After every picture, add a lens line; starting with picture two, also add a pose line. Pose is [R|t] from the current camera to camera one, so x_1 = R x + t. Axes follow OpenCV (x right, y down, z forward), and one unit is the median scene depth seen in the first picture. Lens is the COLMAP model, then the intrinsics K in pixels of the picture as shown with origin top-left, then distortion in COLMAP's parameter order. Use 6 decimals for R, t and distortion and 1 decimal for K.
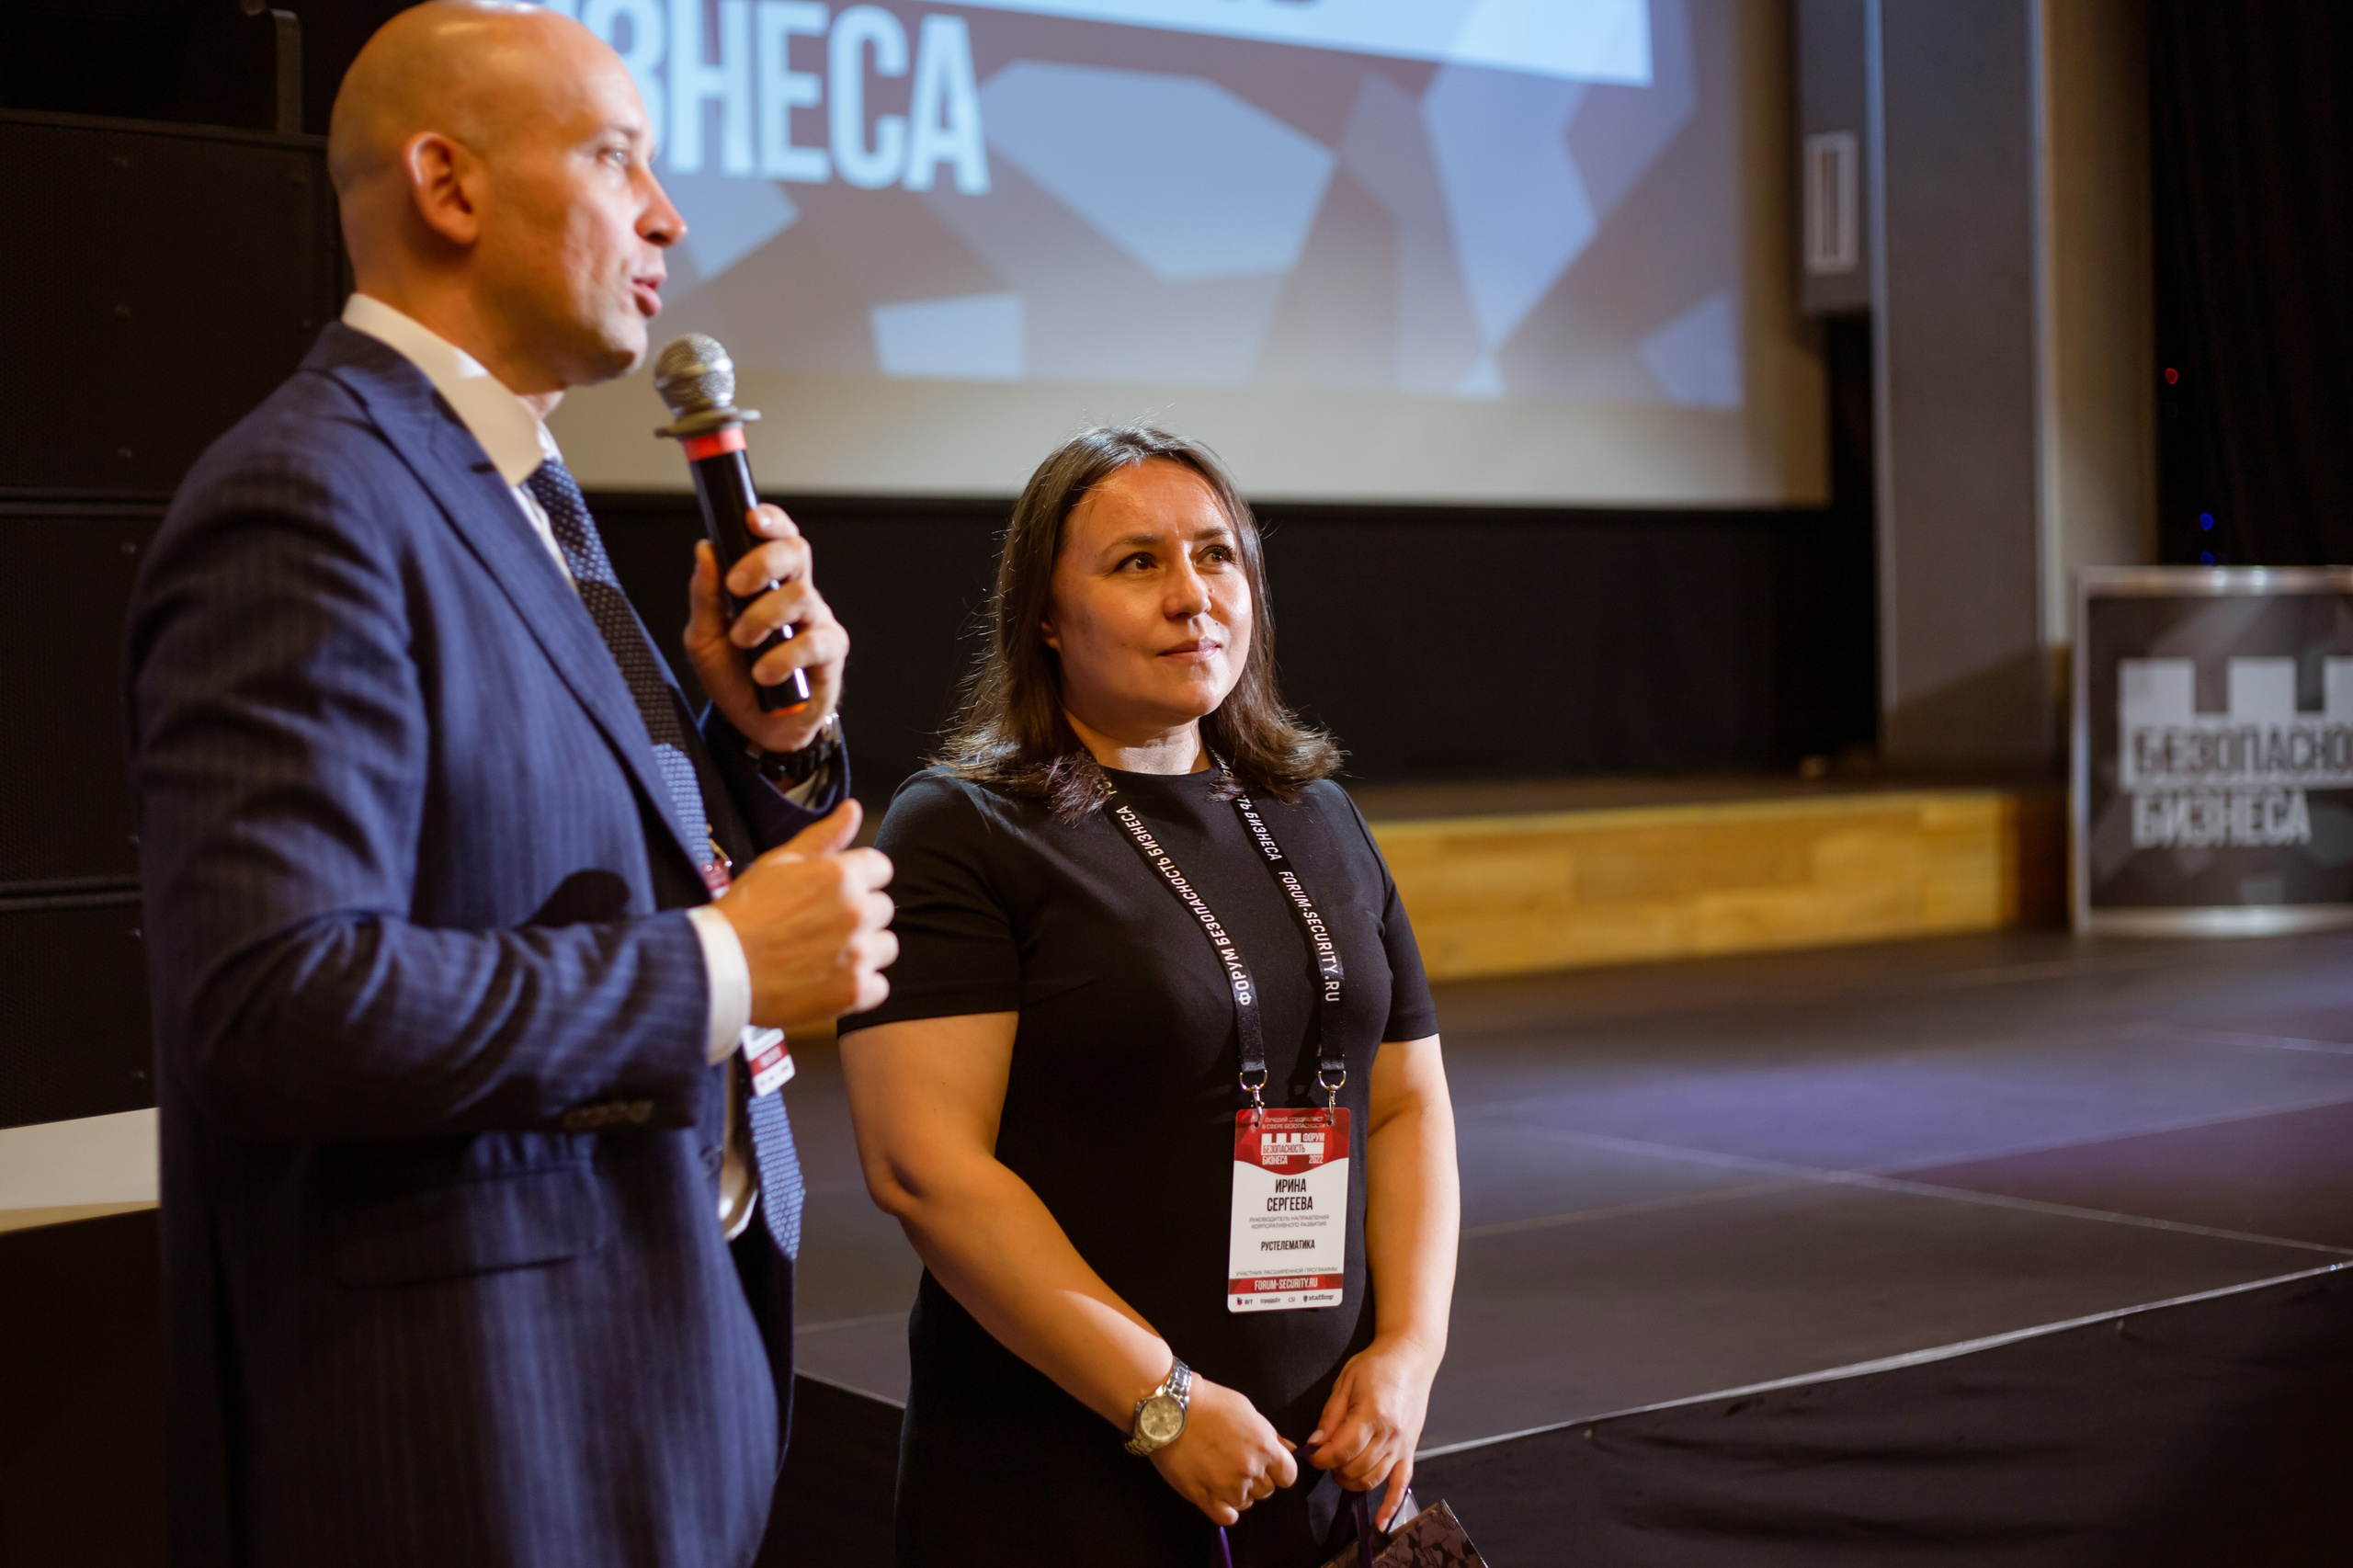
lens RADIAL K [[3371.0, 0, 1234.2], [0, 3371.0, 782.9], [0, 0, 1]] dist [-0.112946, 0.000000]
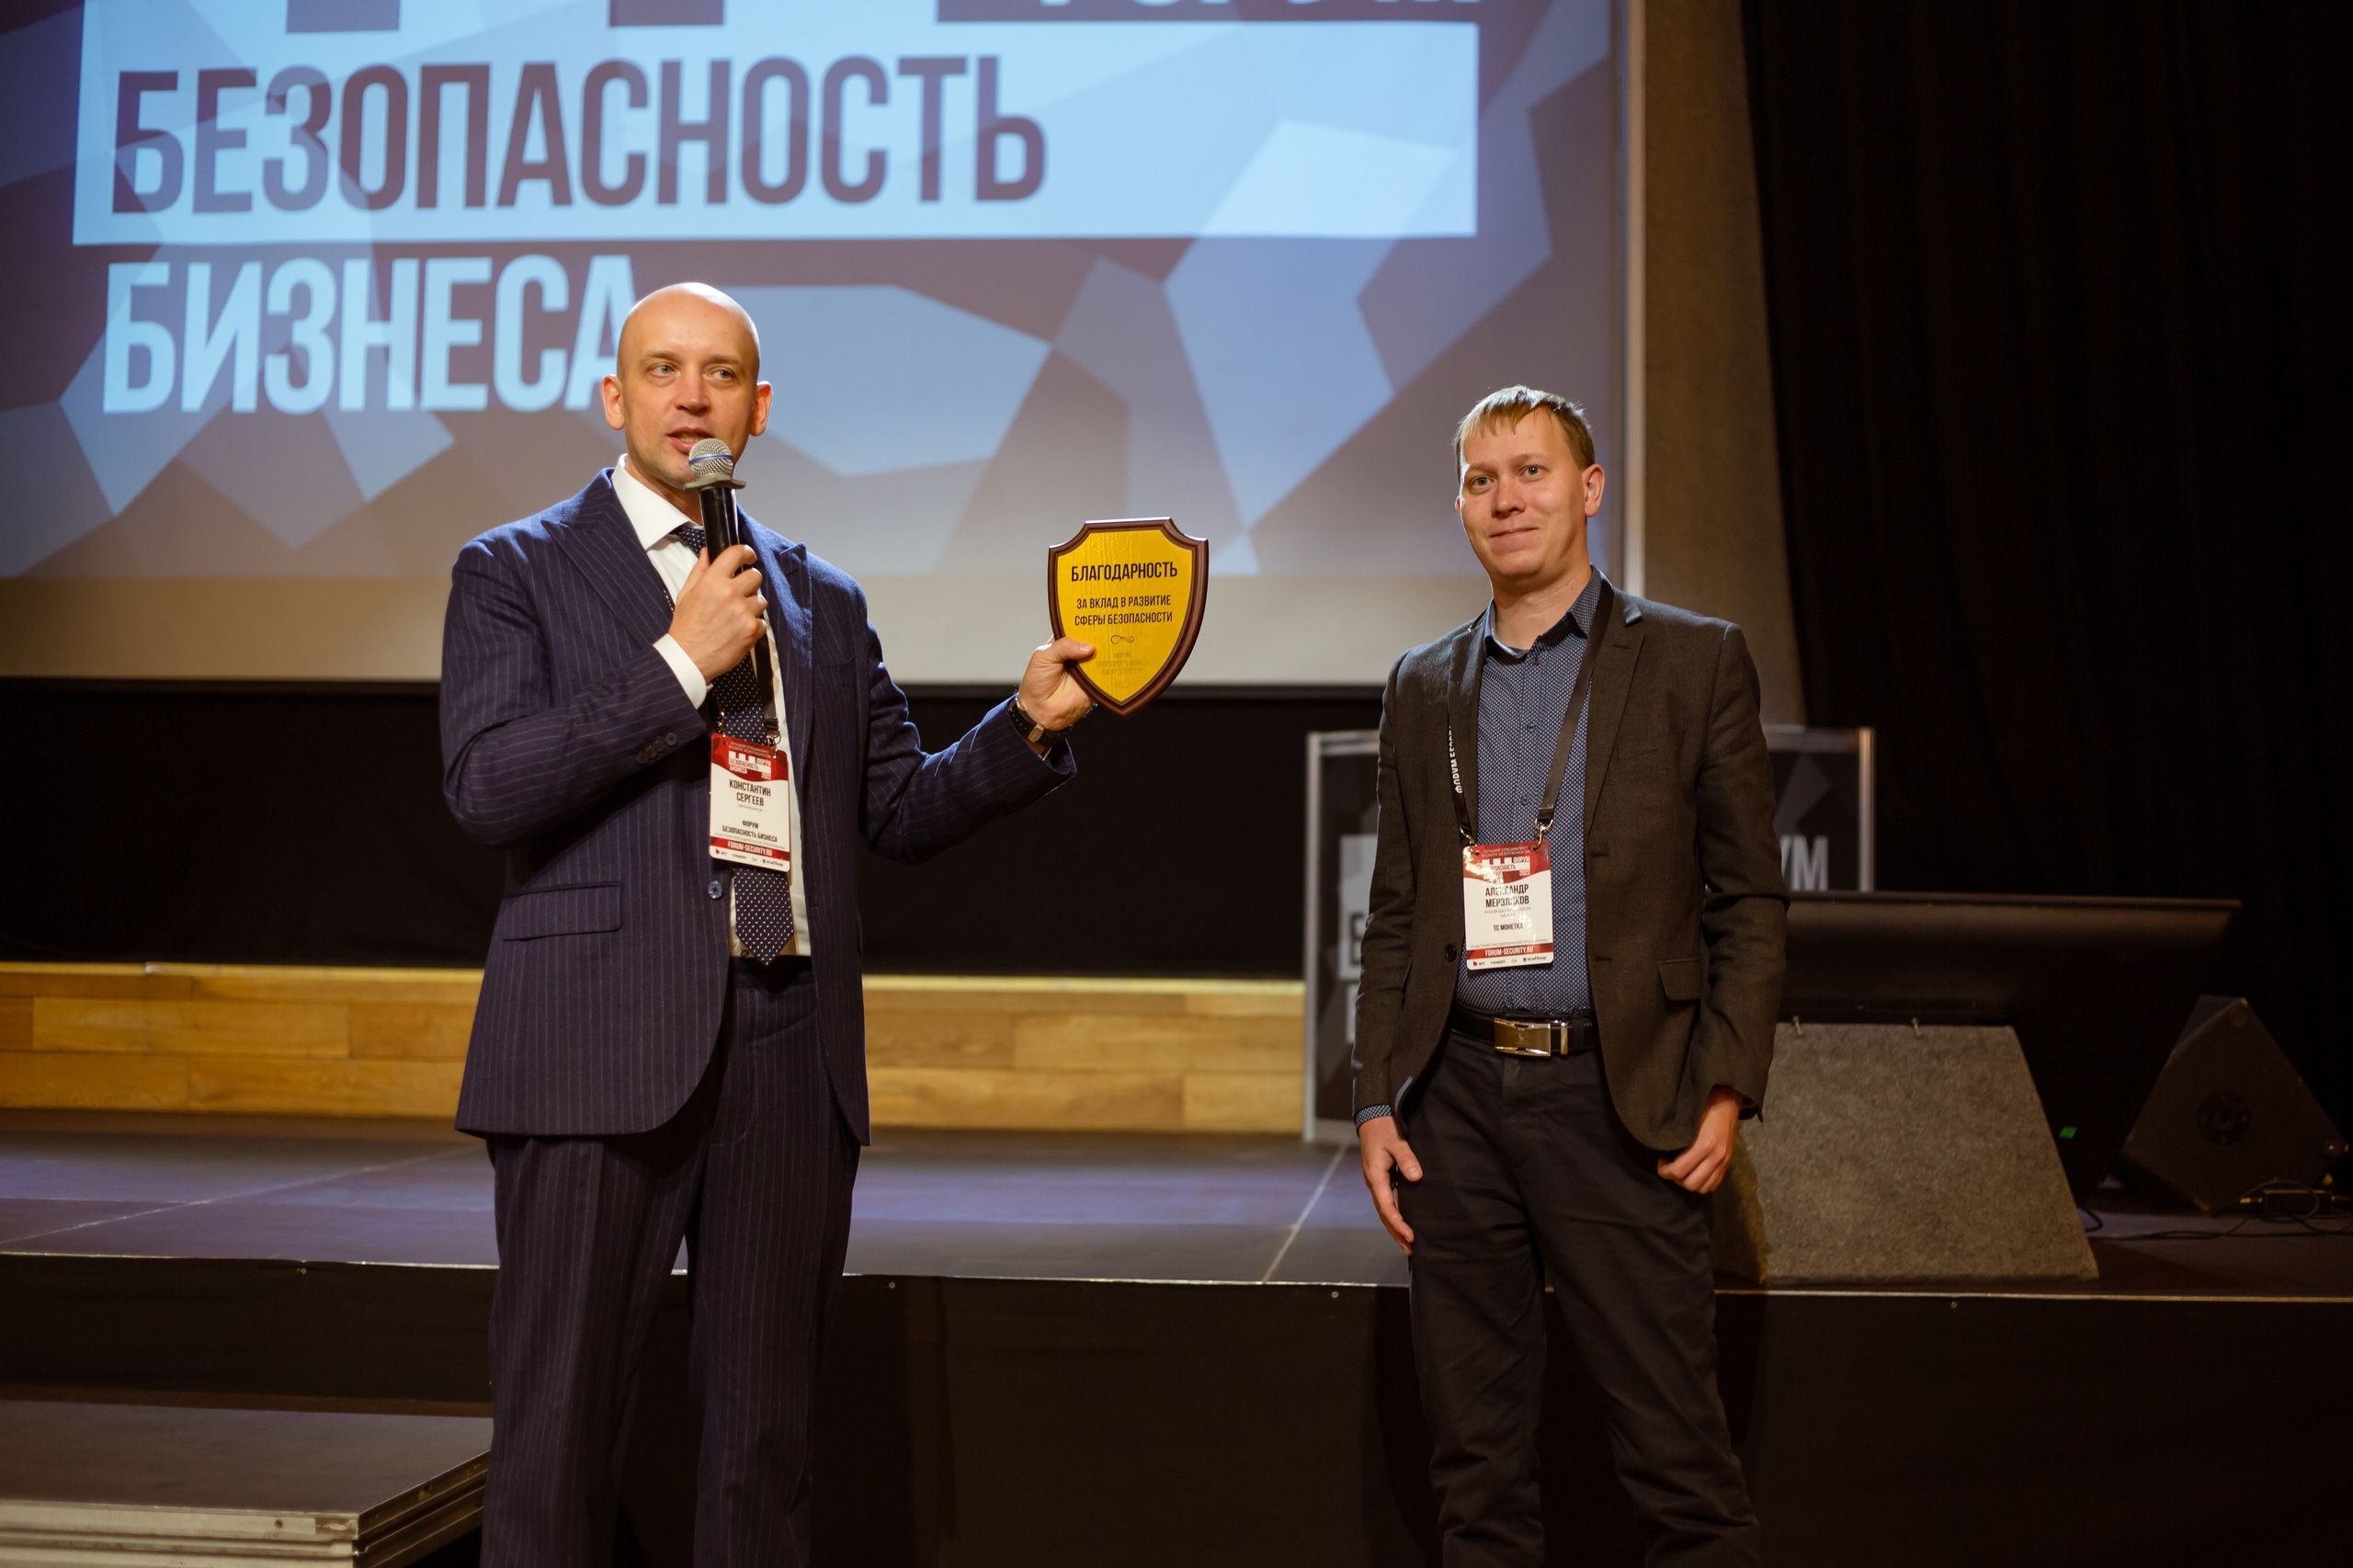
lens RADIAL K [[3371.0, 0, 1244.3], [0, 3371.0, 757.5], [0, 0, 1]] dist [-0.112946, 0.000000]
pose [[0.762837, -0.010502, -0.646505, 0.811078], [-0.049766, 0.995948, -0.074900, 0.011264], [0.644673, 0.089311, 0.759224, 0.309888]]
